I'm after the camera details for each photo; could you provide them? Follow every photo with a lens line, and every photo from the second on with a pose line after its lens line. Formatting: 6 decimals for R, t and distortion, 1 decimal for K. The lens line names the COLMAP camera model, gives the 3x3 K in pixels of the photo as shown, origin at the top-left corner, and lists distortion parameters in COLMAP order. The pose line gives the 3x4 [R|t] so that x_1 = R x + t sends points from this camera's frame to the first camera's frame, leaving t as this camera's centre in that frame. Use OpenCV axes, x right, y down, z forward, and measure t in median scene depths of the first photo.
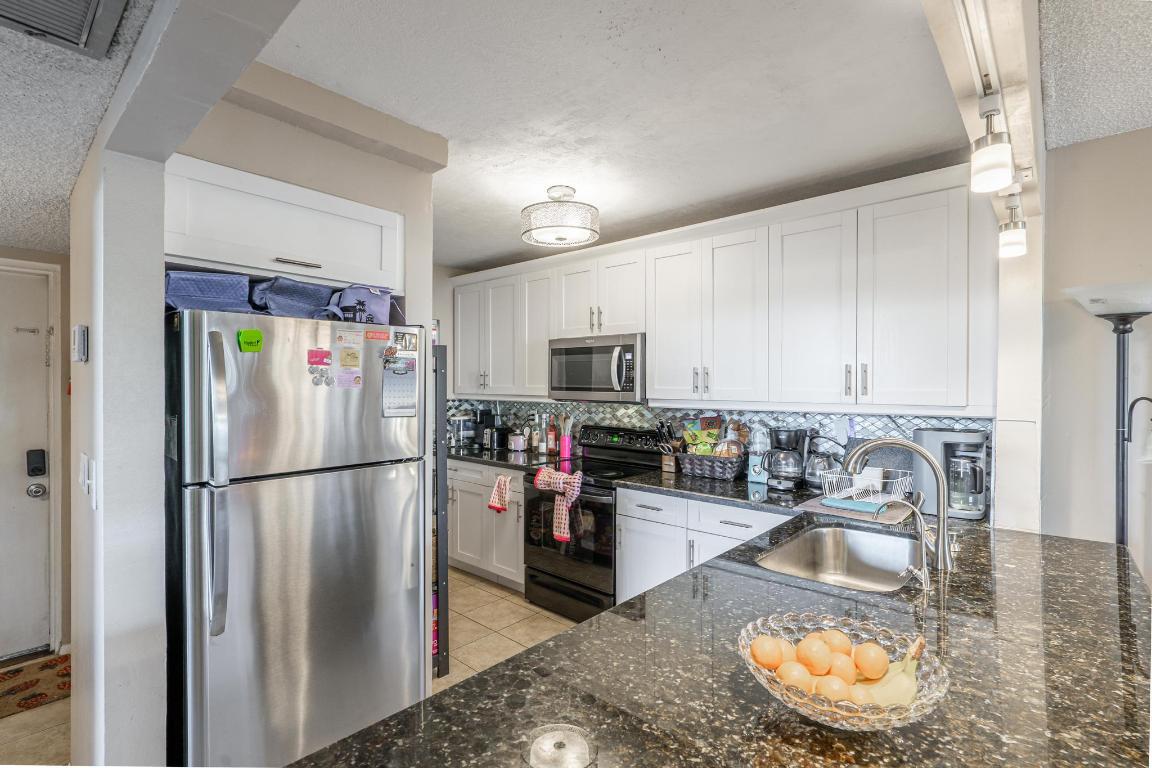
lens RADIAL K [[529.3, 0, 568.5], [0, 529.3, 387.5], [0, 0, 1]] dist [-0.003580, 0.000359]
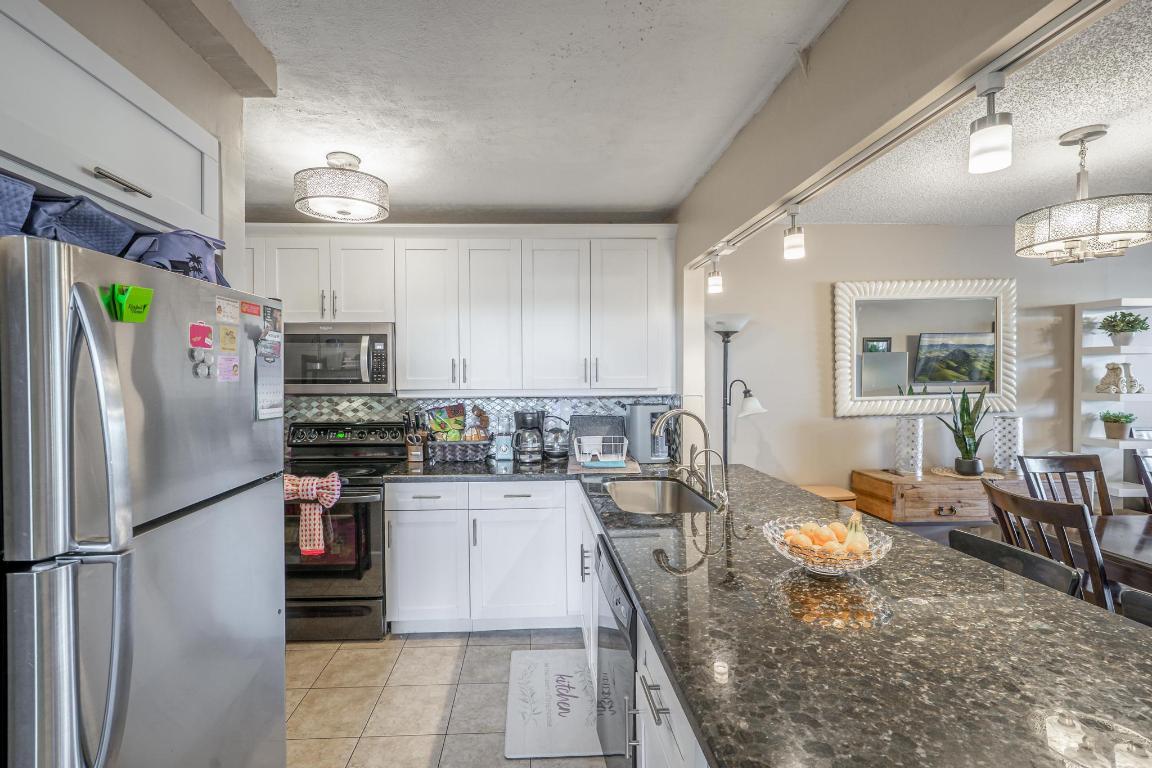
lens RADIAL K [[527.0, 0, 549.4], [0, 527.0, 383.5], [0, 0, 1]] dist [-0.008854, 0.004039]
pose [[0.711084, -0.016920, 0.702903, -0.352826], [0.013923, 0.999853, 0.009984, 0.003577], [-0.702969, 0.002687, 0.711216, 0.112331]]
